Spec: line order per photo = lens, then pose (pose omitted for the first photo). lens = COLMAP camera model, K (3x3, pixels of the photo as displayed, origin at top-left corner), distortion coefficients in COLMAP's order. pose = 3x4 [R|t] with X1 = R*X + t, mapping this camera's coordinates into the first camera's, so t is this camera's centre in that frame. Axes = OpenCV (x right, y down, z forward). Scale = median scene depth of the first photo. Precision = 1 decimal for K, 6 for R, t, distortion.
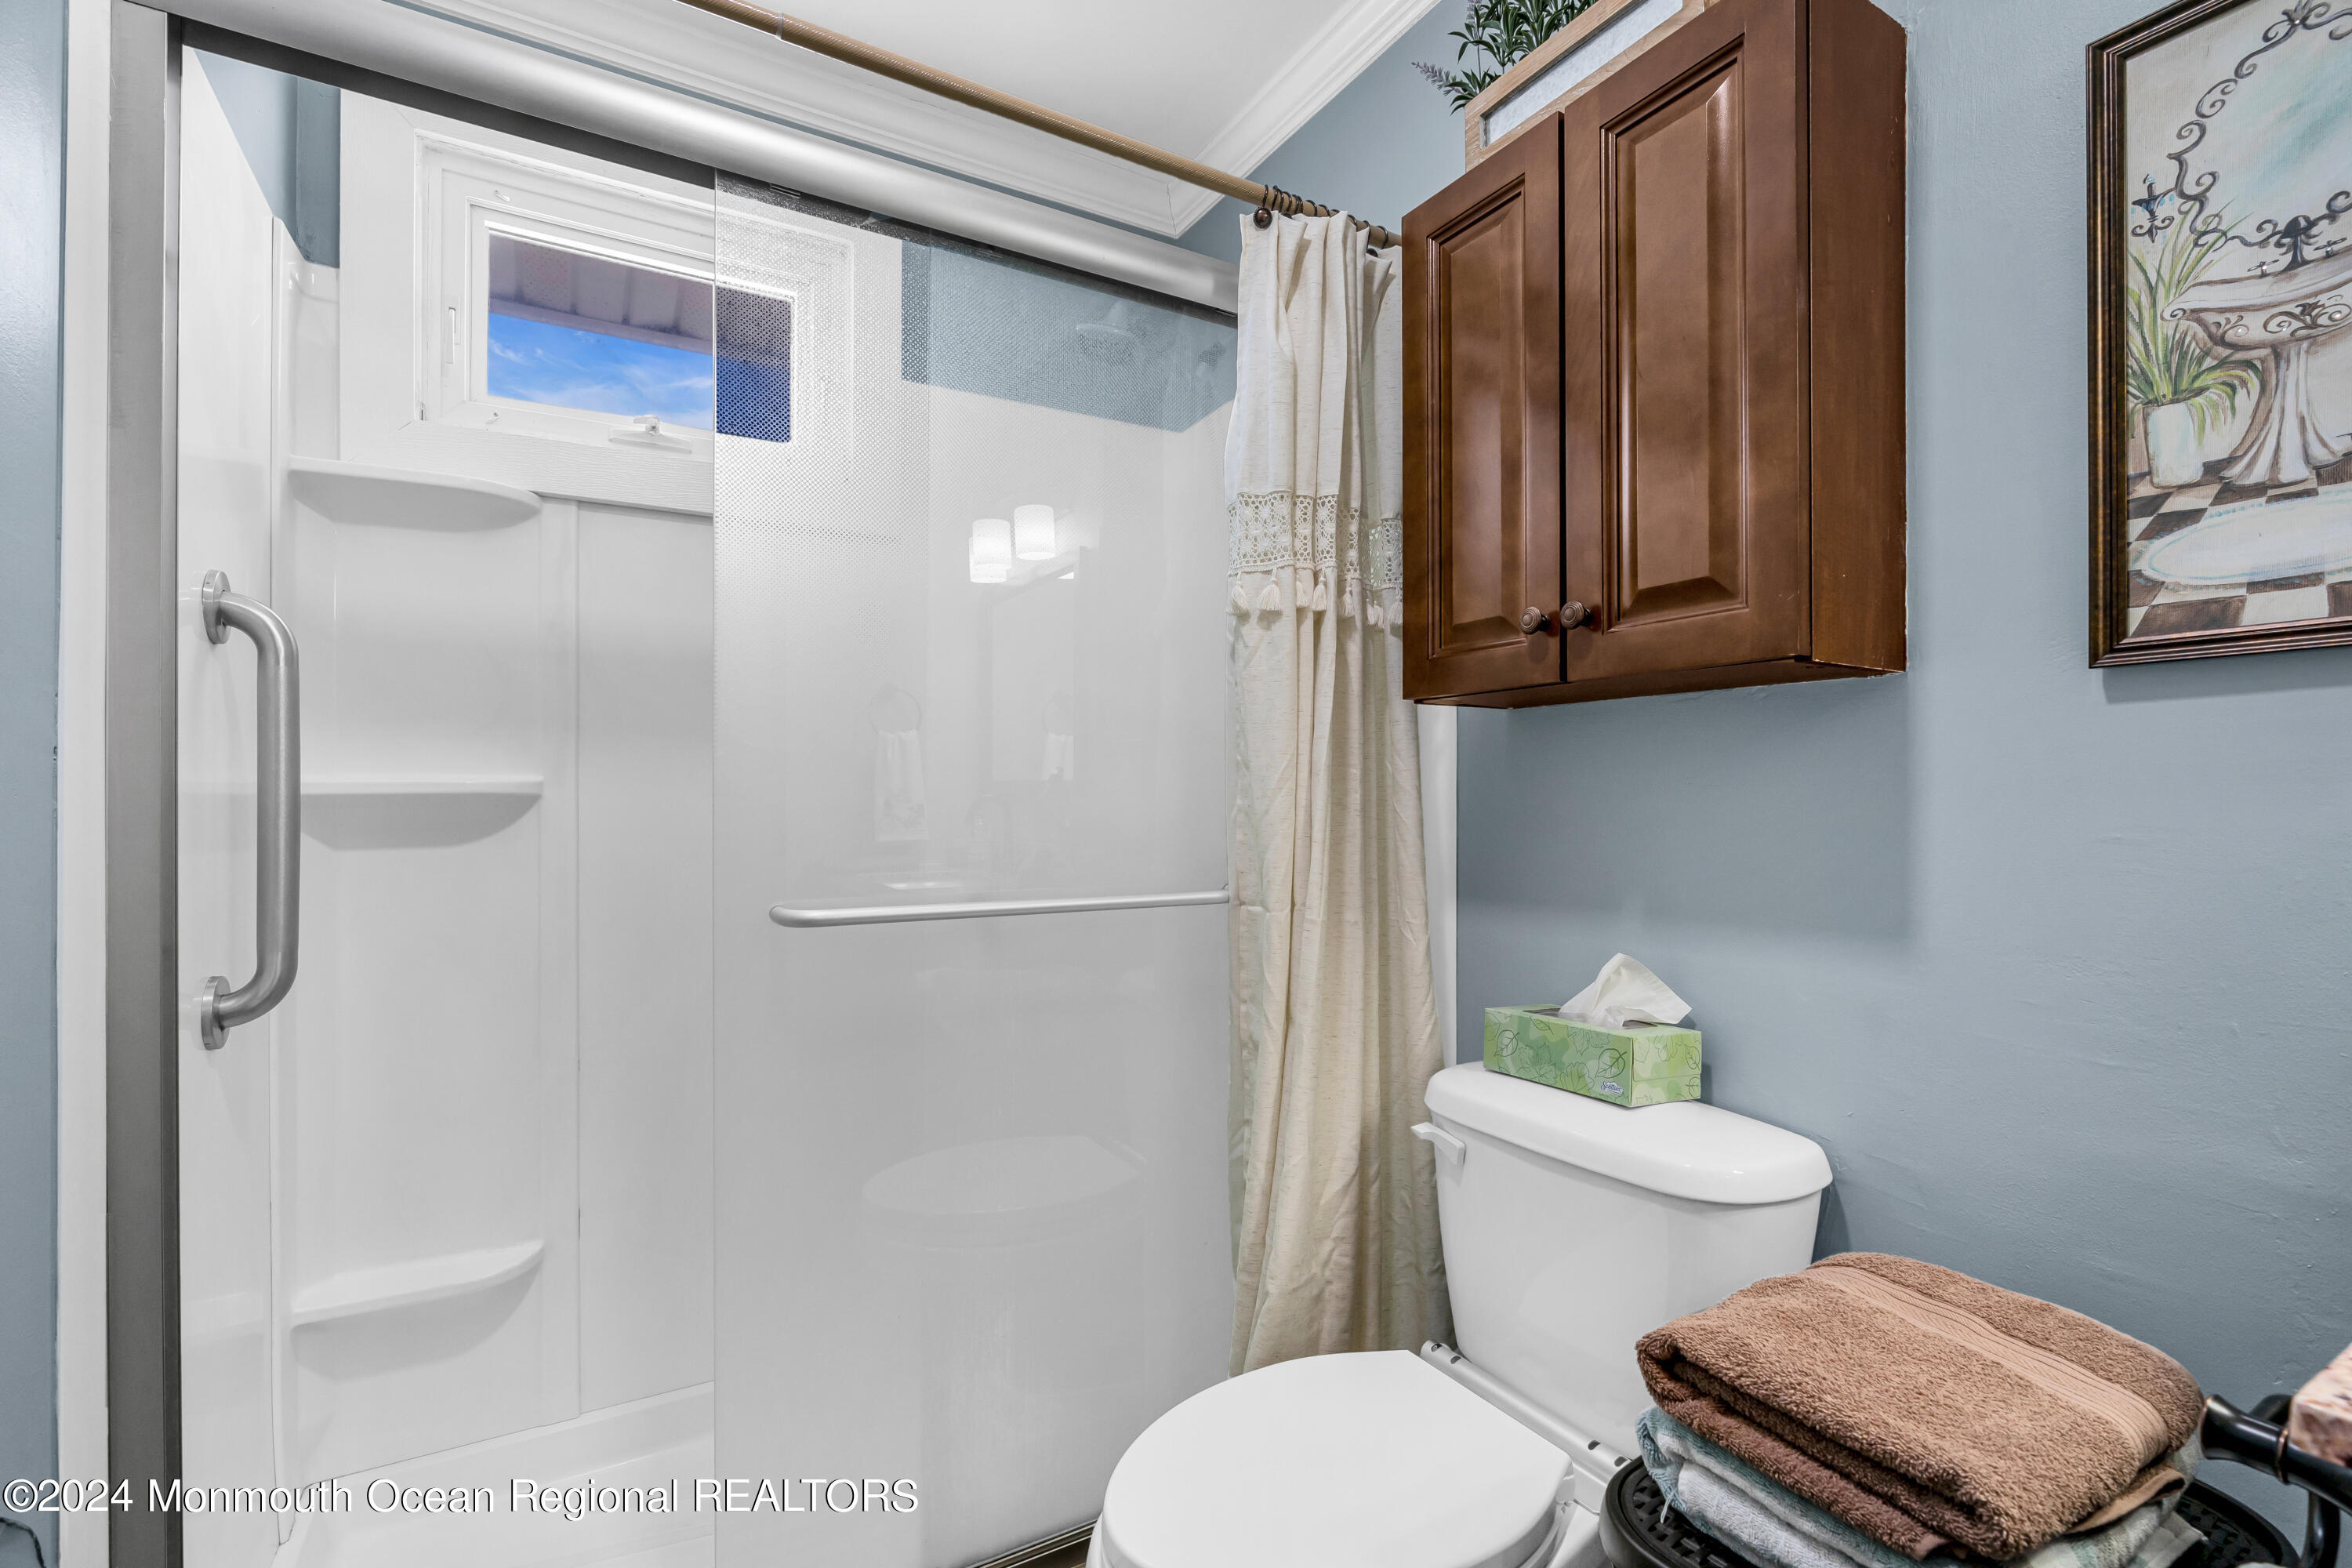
lens RADIAL K [[1053.3, 0, 1176.0], [0, 1053.3, 784.0], [0, 0, 1]] dist [-0.002988, -0.000304]
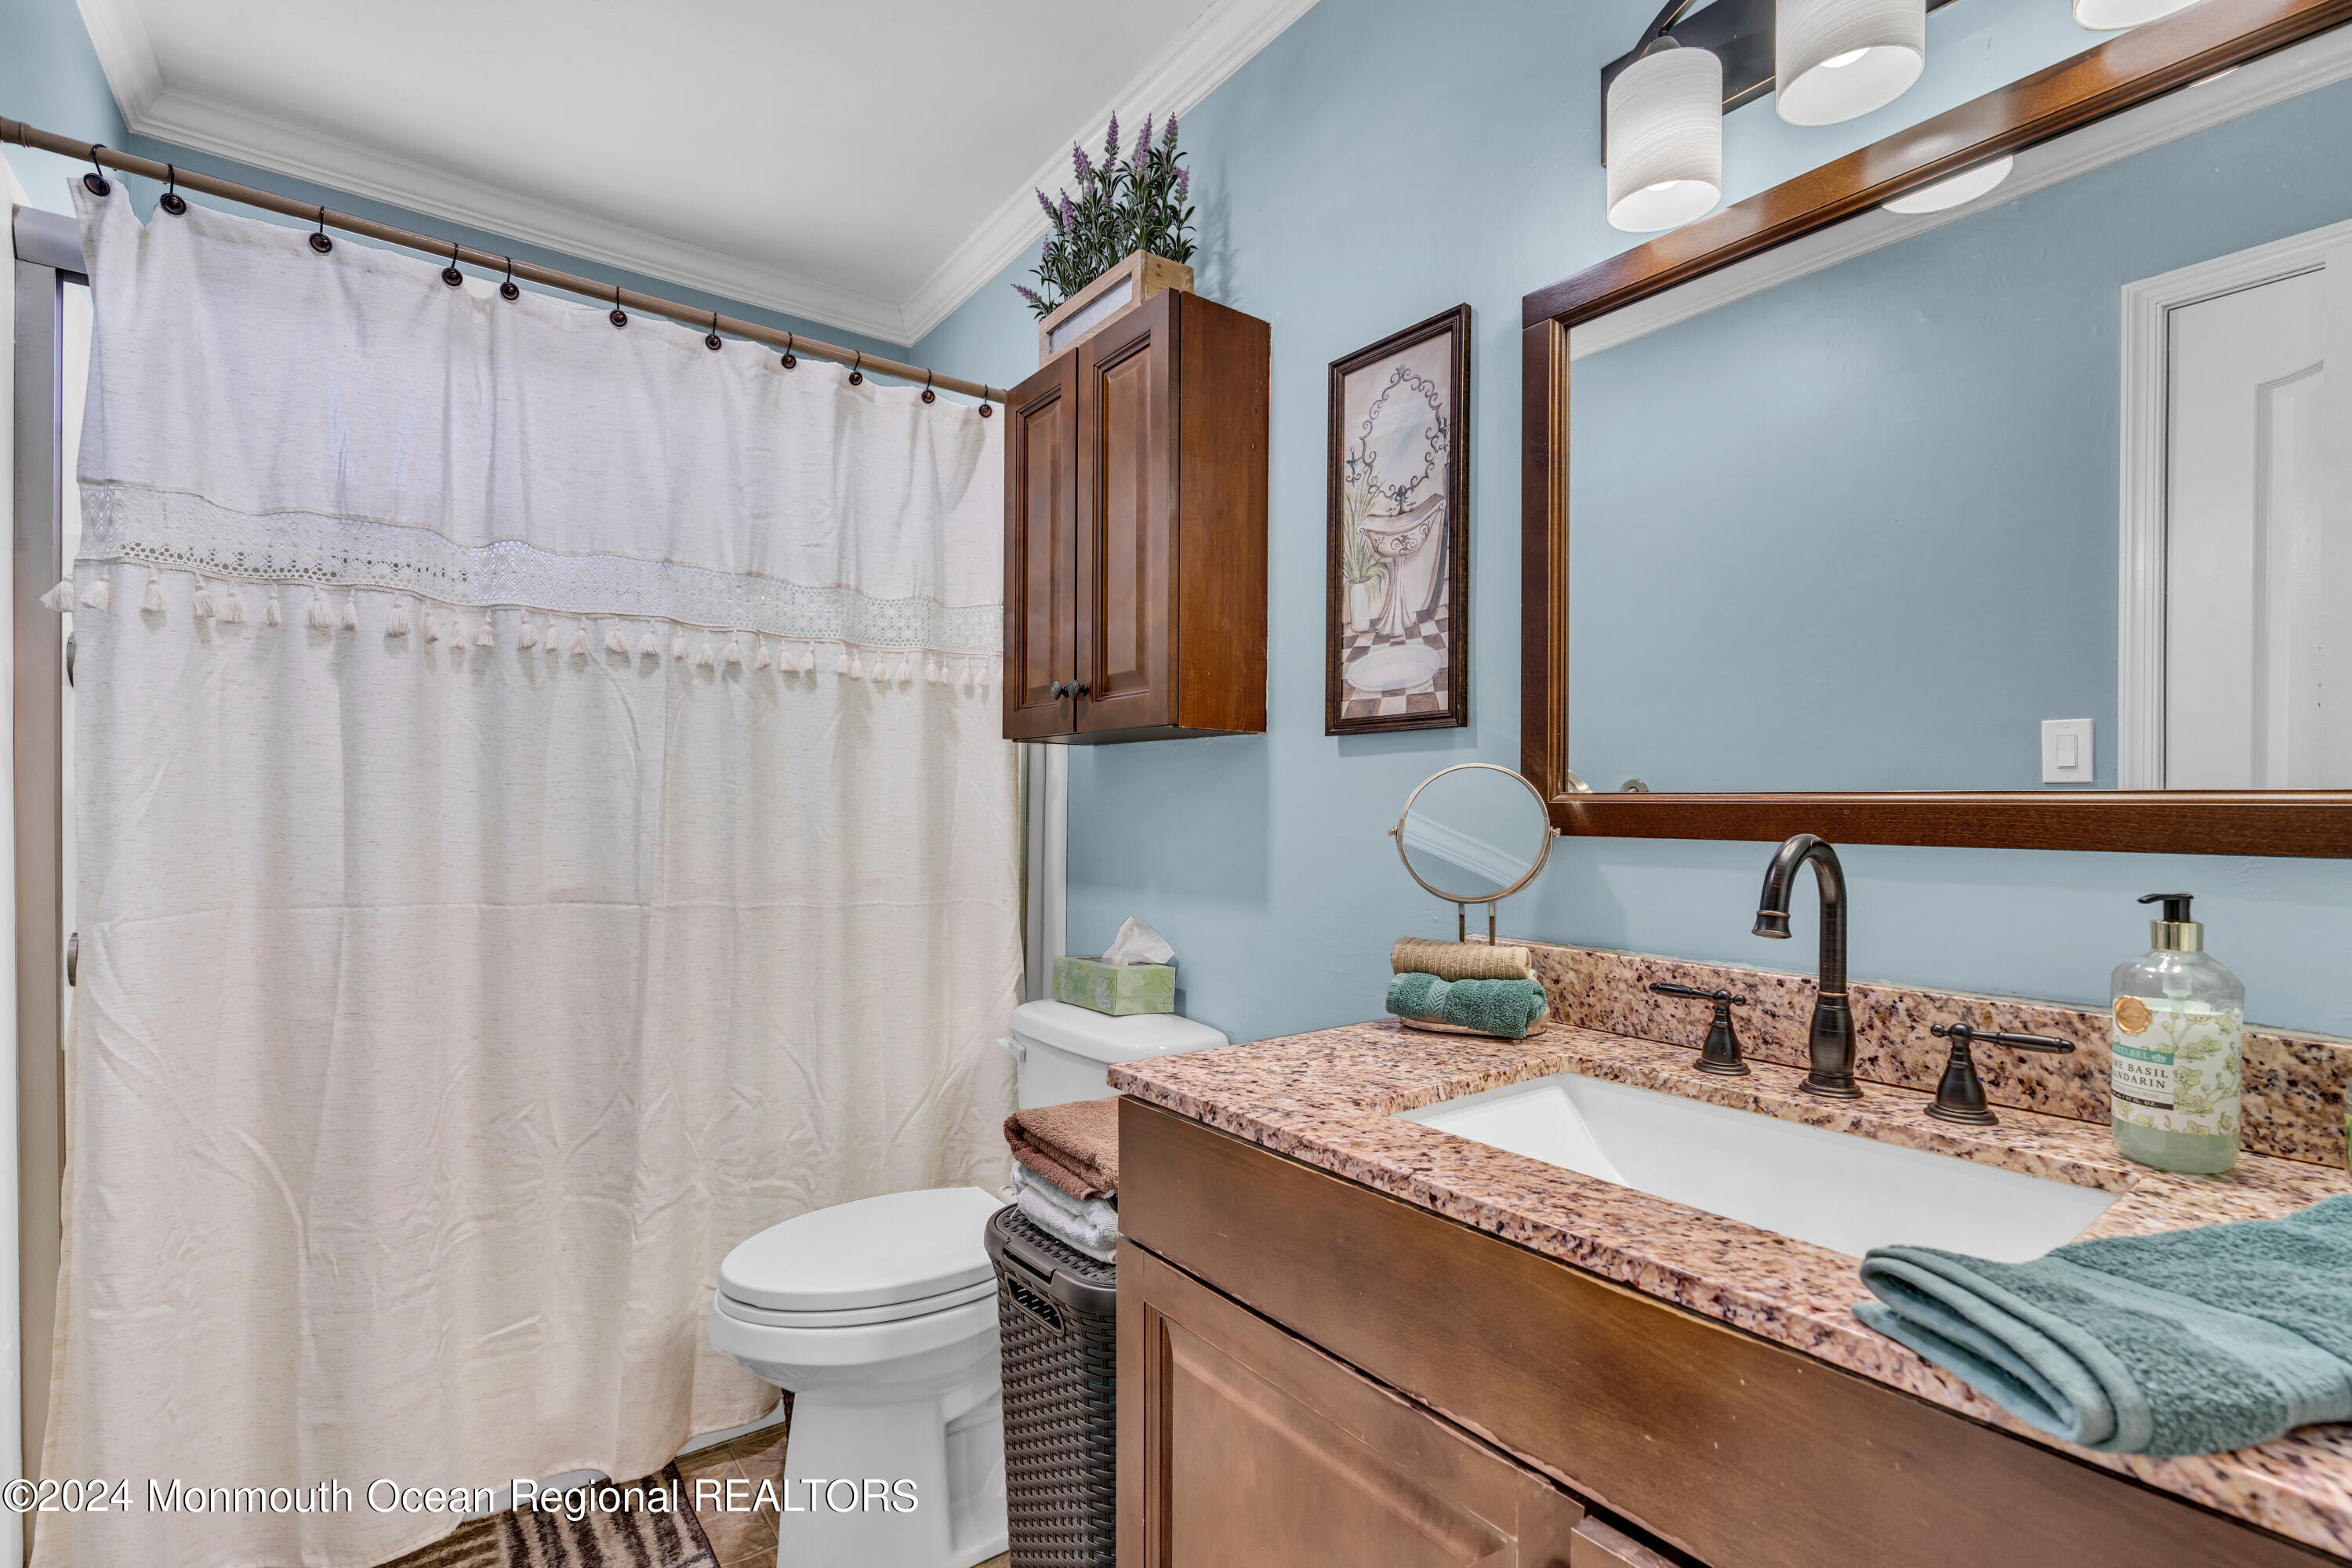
lens RADIAL K [[1077.4, 0, 1189.4], [0, 1077.4, 808.8], [0, 0, 1]] dist [-0.000952, -0.000344]
pose [[0.993632, 0.011642, 0.112070, 0.465562], [-0.013210, 0.999825, 0.013259, -0.014024], [-0.111896, -0.014655, 0.993612, -0.695914]]
